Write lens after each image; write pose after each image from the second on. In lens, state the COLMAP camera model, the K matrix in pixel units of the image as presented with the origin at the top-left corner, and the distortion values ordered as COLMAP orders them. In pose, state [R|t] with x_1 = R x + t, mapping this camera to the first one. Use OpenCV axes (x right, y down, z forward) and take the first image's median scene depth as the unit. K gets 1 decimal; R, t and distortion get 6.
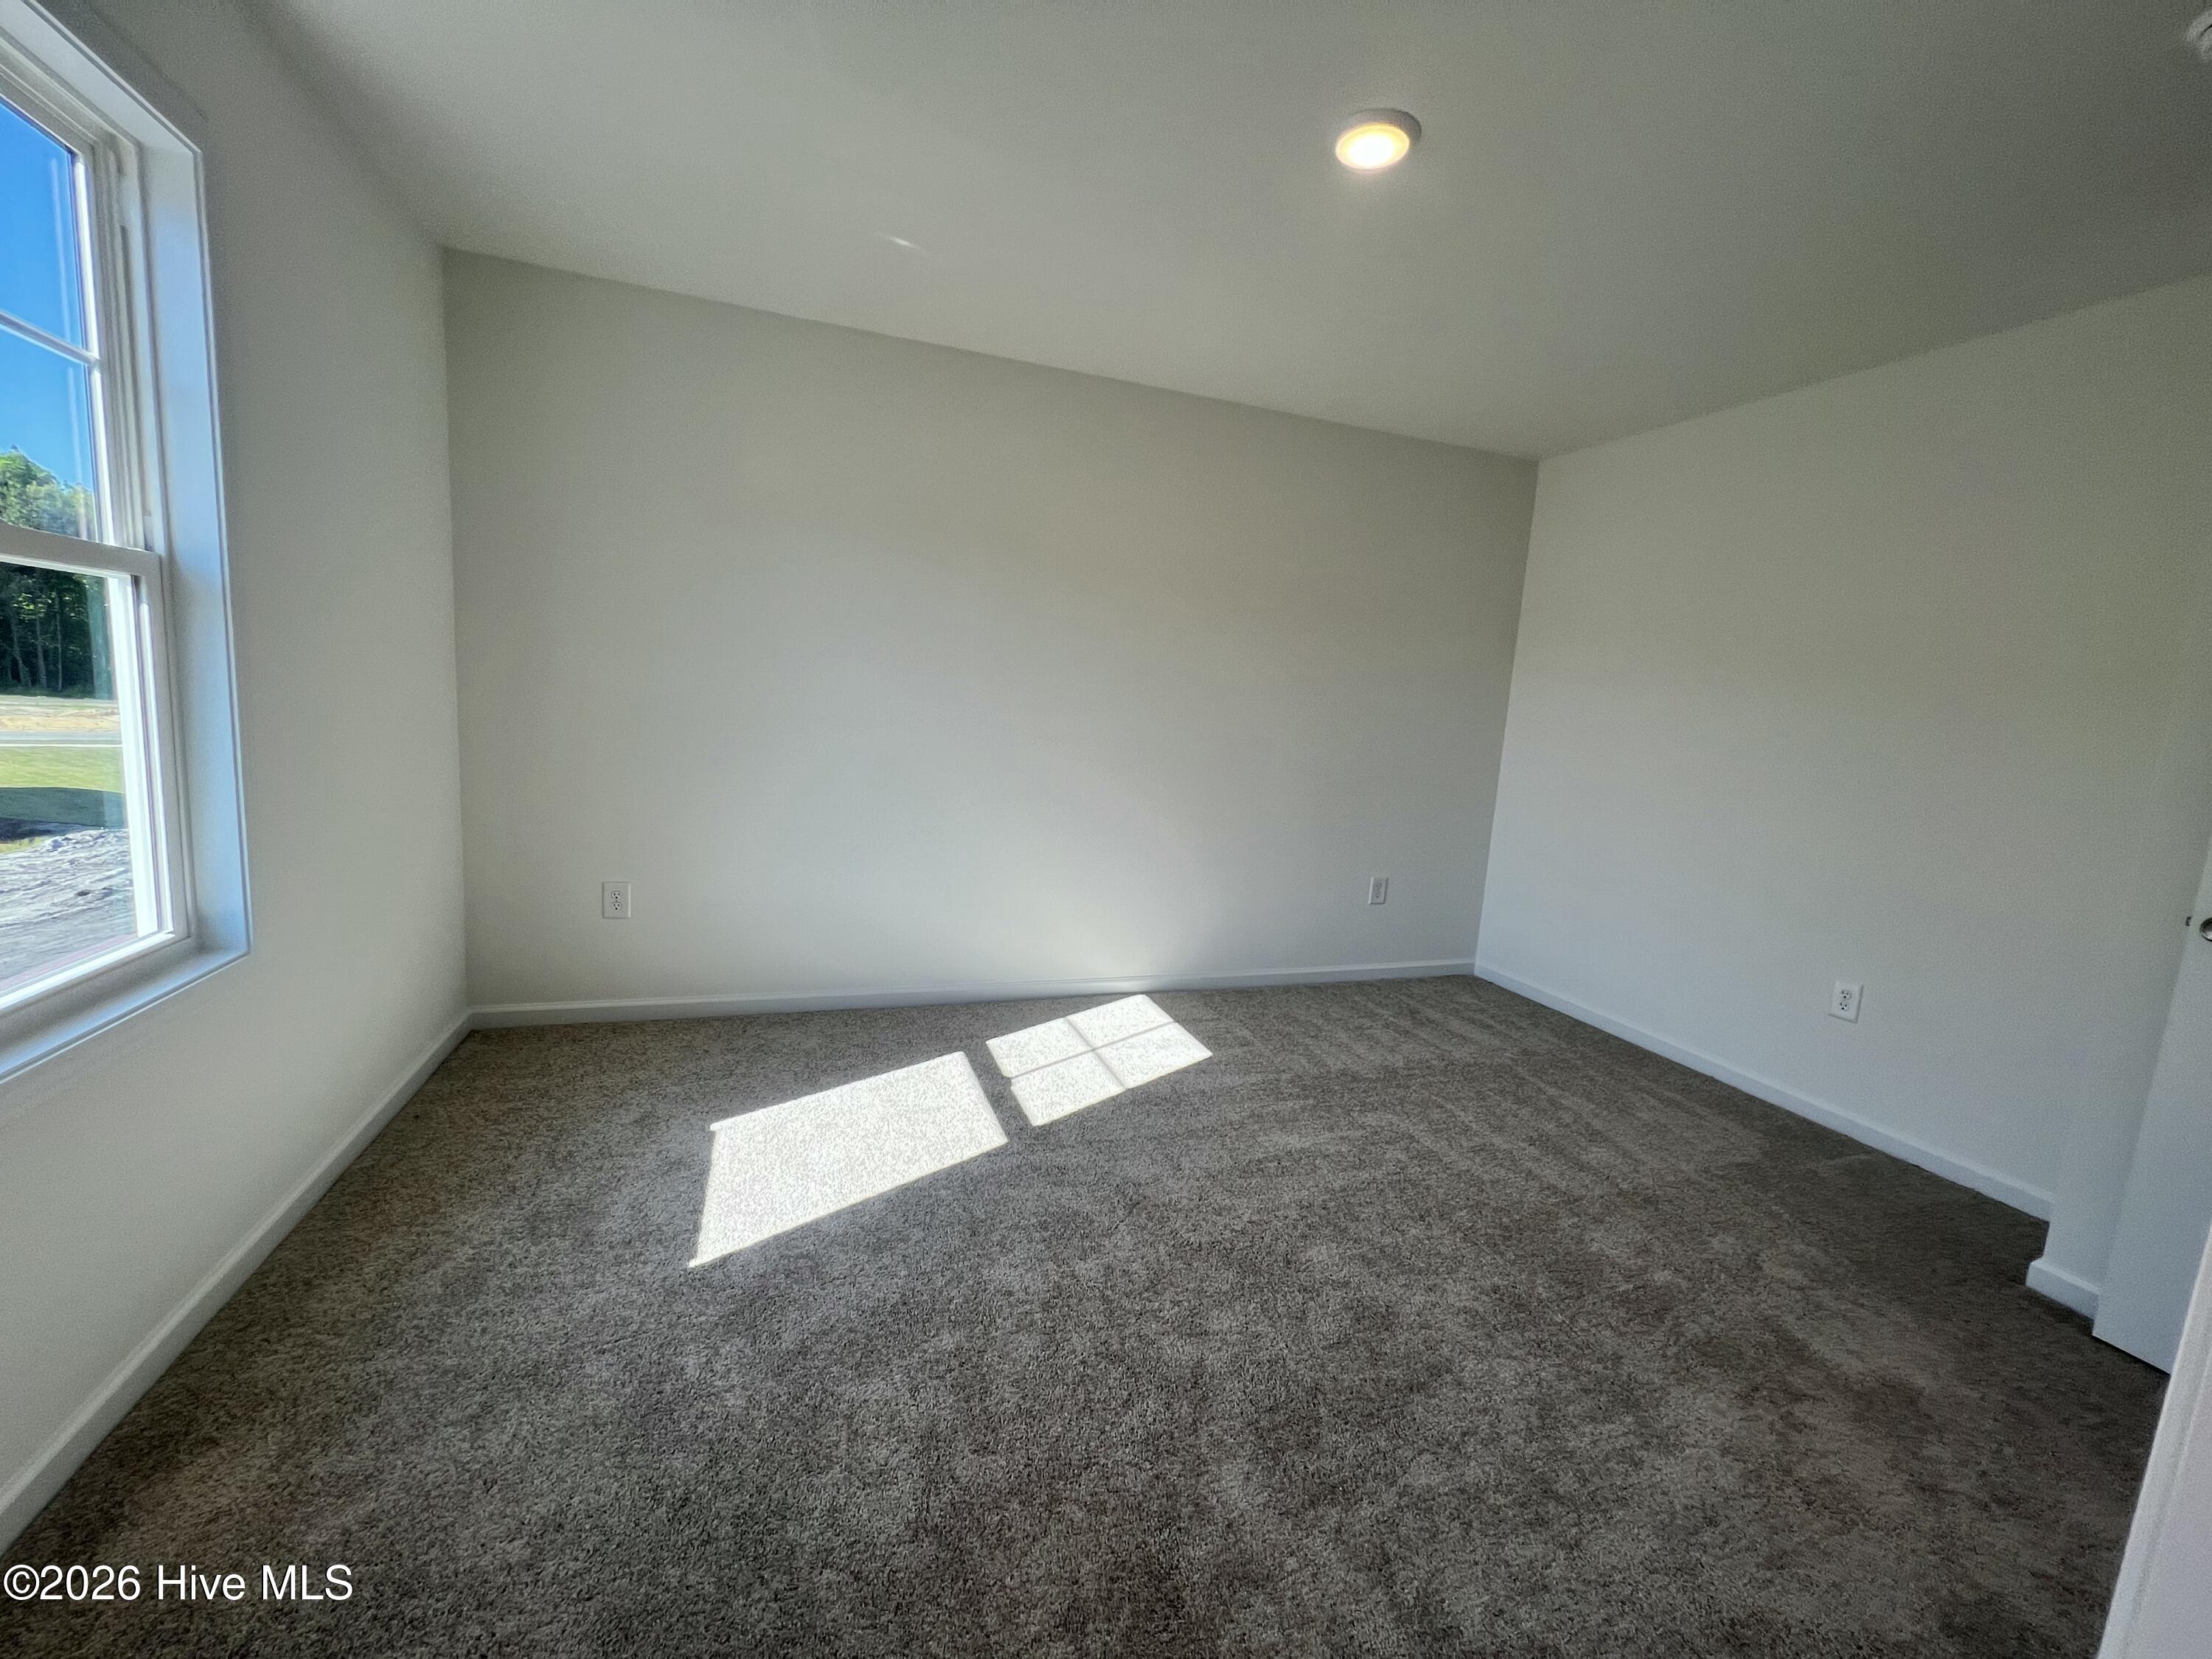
lens RADIAL K [[879.2, 0, 1106.0], [0, 879.2, 829.5], [0, 0, 1]] dist [-0.000051, 0.000145]
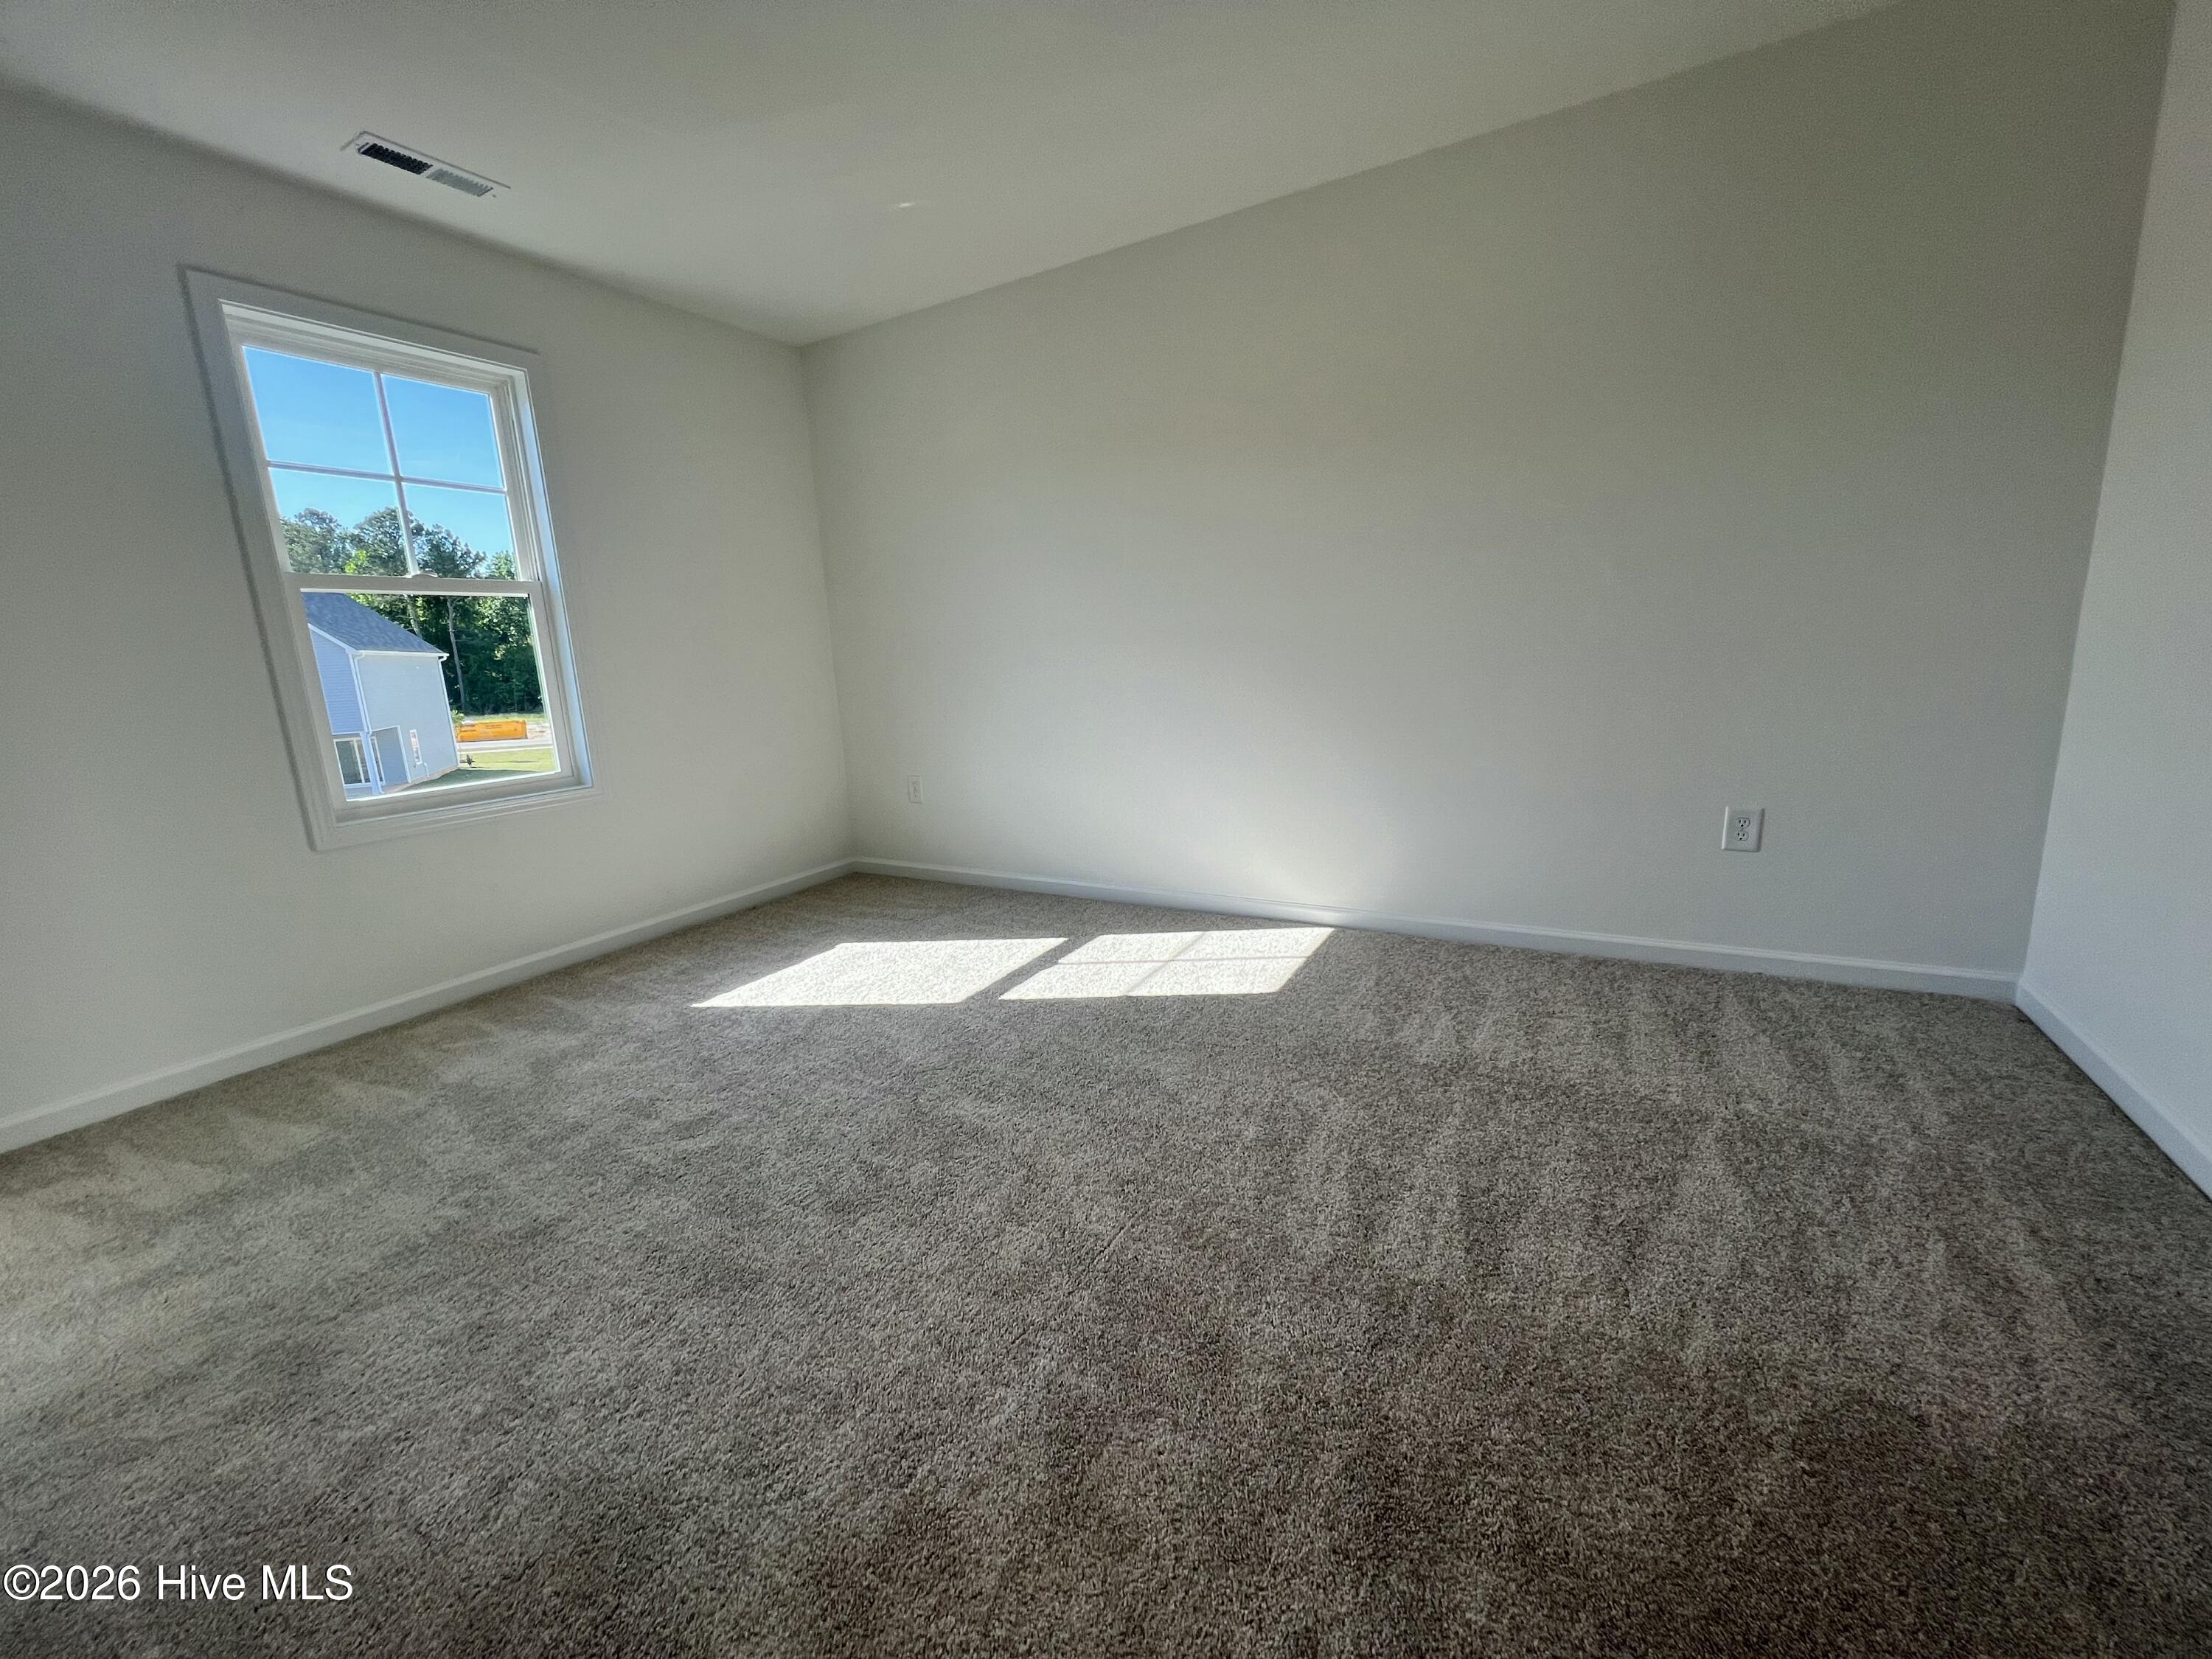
lens RADIAL K [[879.2, 0, 1106.0], [0, 879.2, 829.5], [0, 0, 1]] dist [-0.000051, 0.000145]
pose [[0.645507, 0.057731, -0.761569, 0.737818], [-0.019789, 0.998069, 0.058885, 0.063593], [0.763498, -0.022940, 0.645403, 0.387003]]
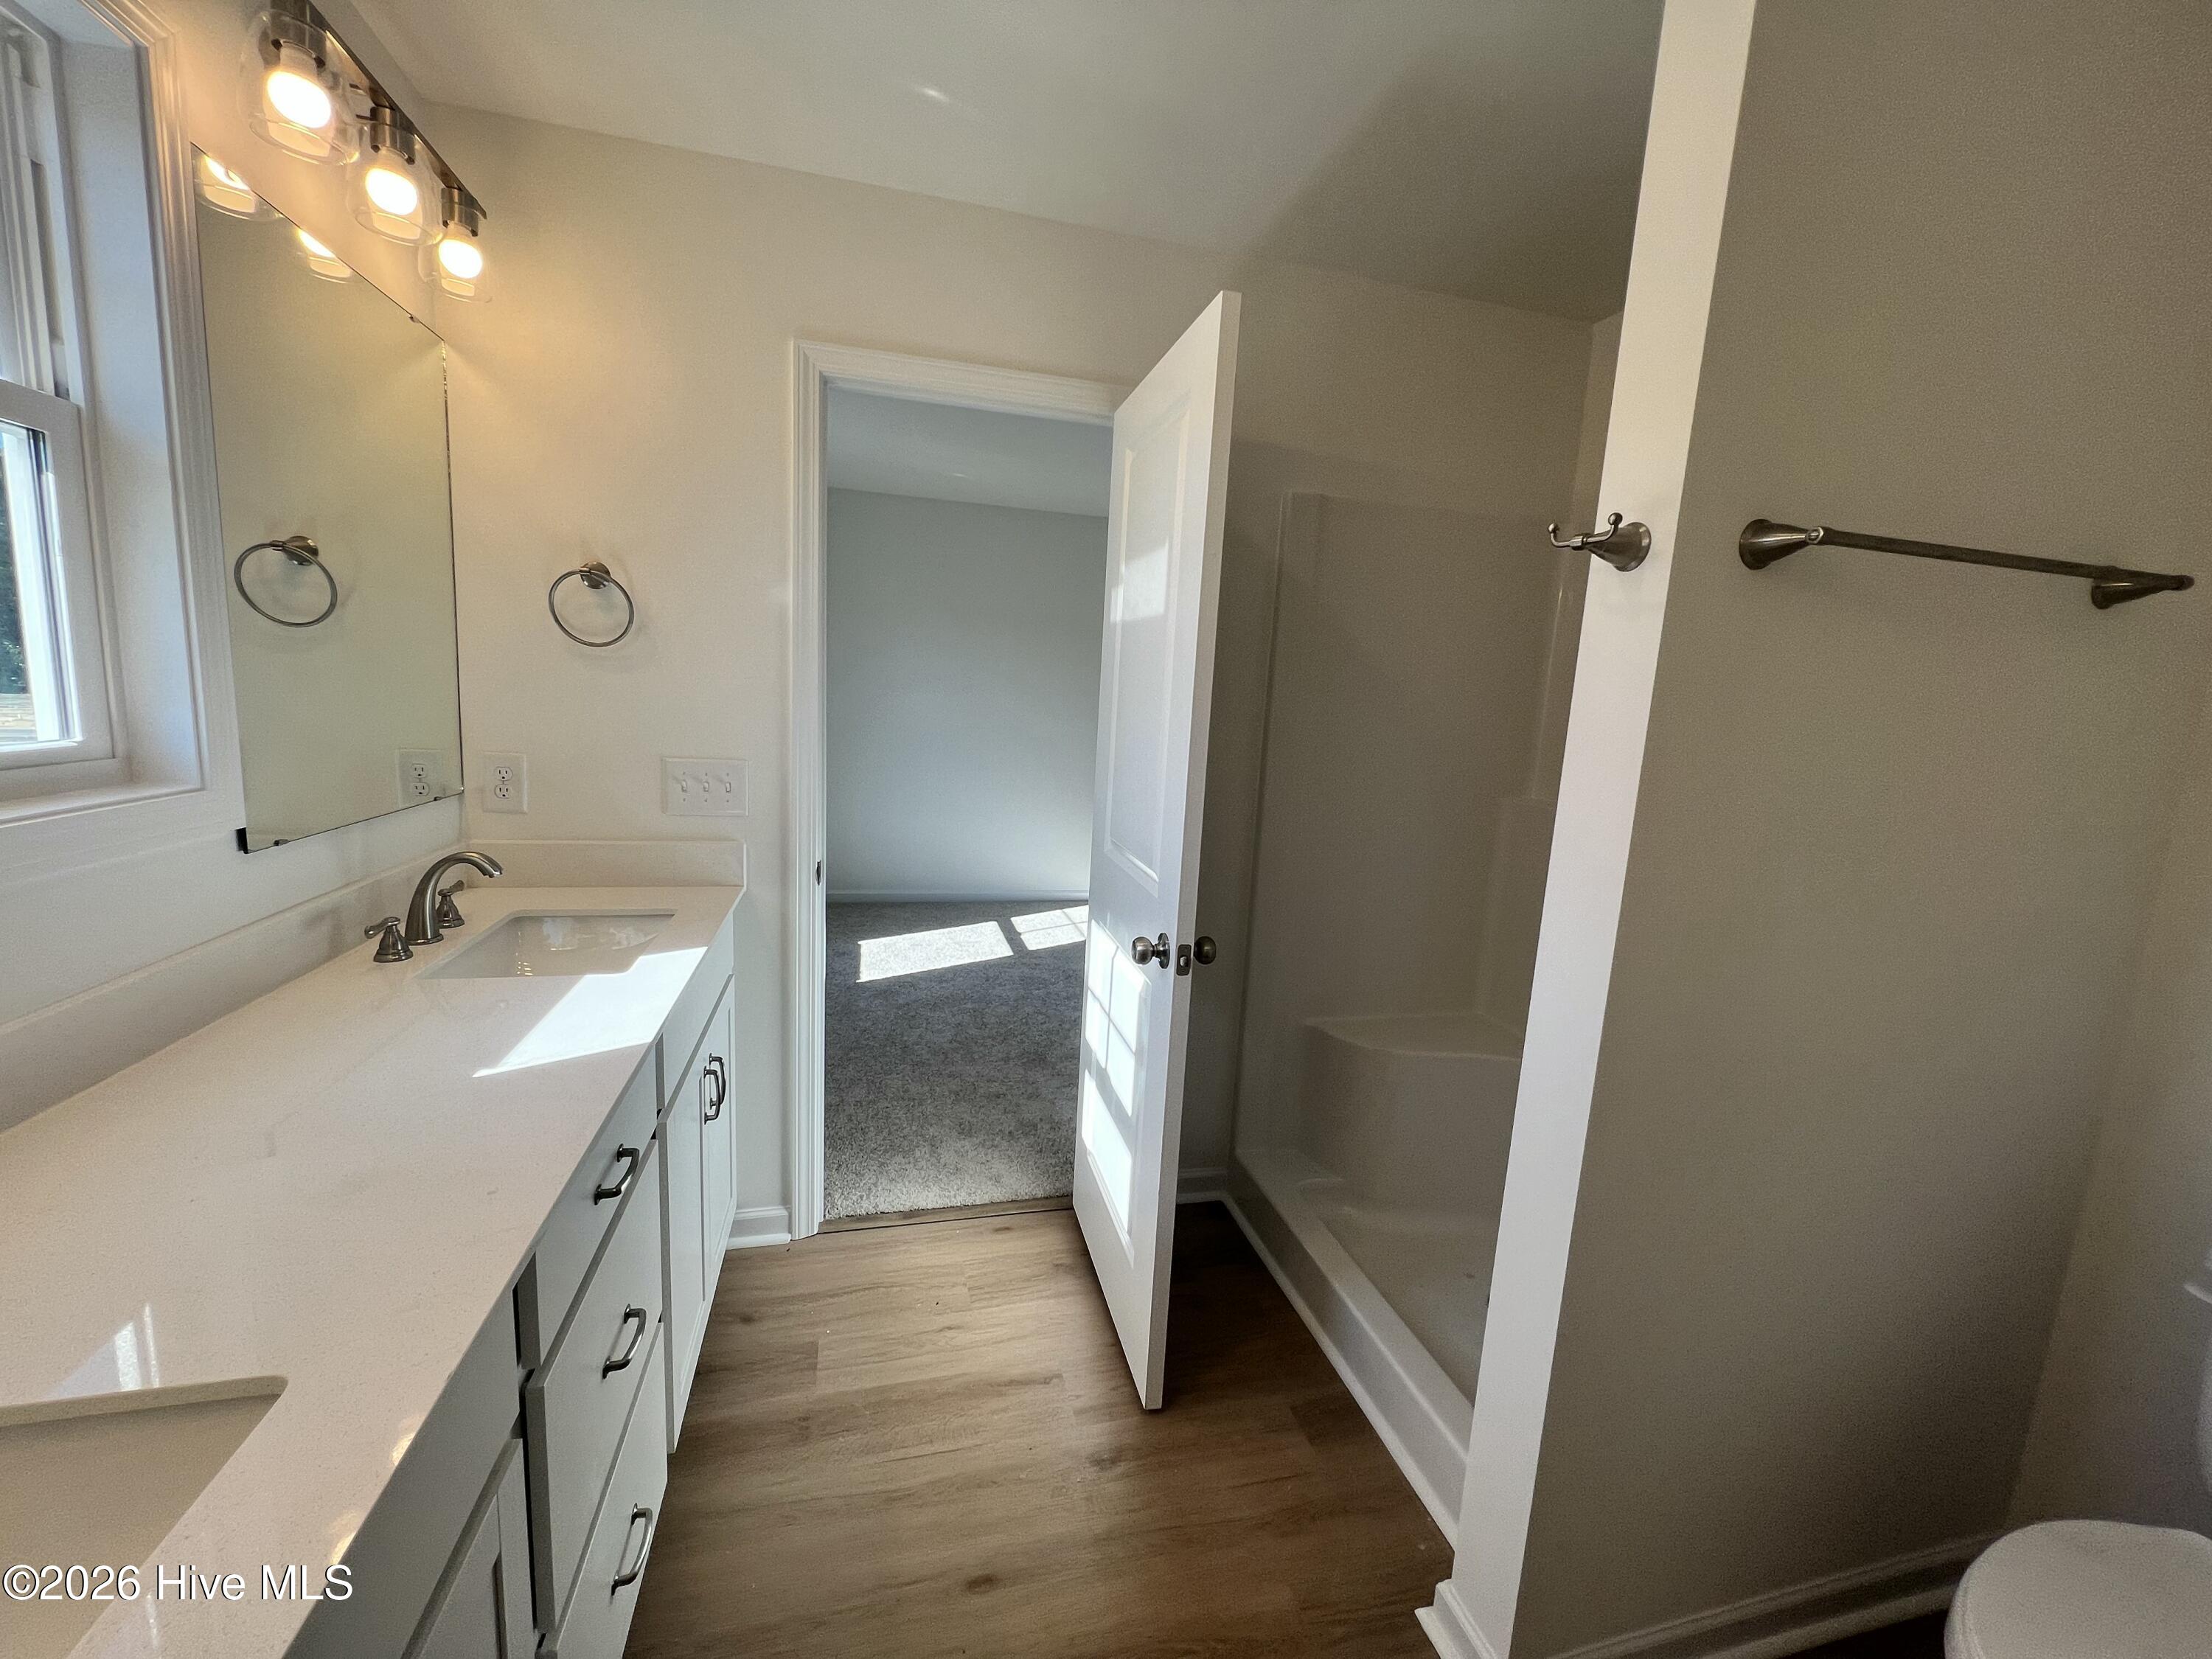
lens RADIAL K [[879.2, 0, 1106.0], [0, 879.2, 829.5], [0, 0, 1]] dist [-0.000051, 0.000145]
pose [[0.995898, 0.004787, -0.090355, 0.225019], [-0.003821, 0.999934, 0.010860, 0.062311], [0.090401, -0.010470, 0.995850, -0.737125]]
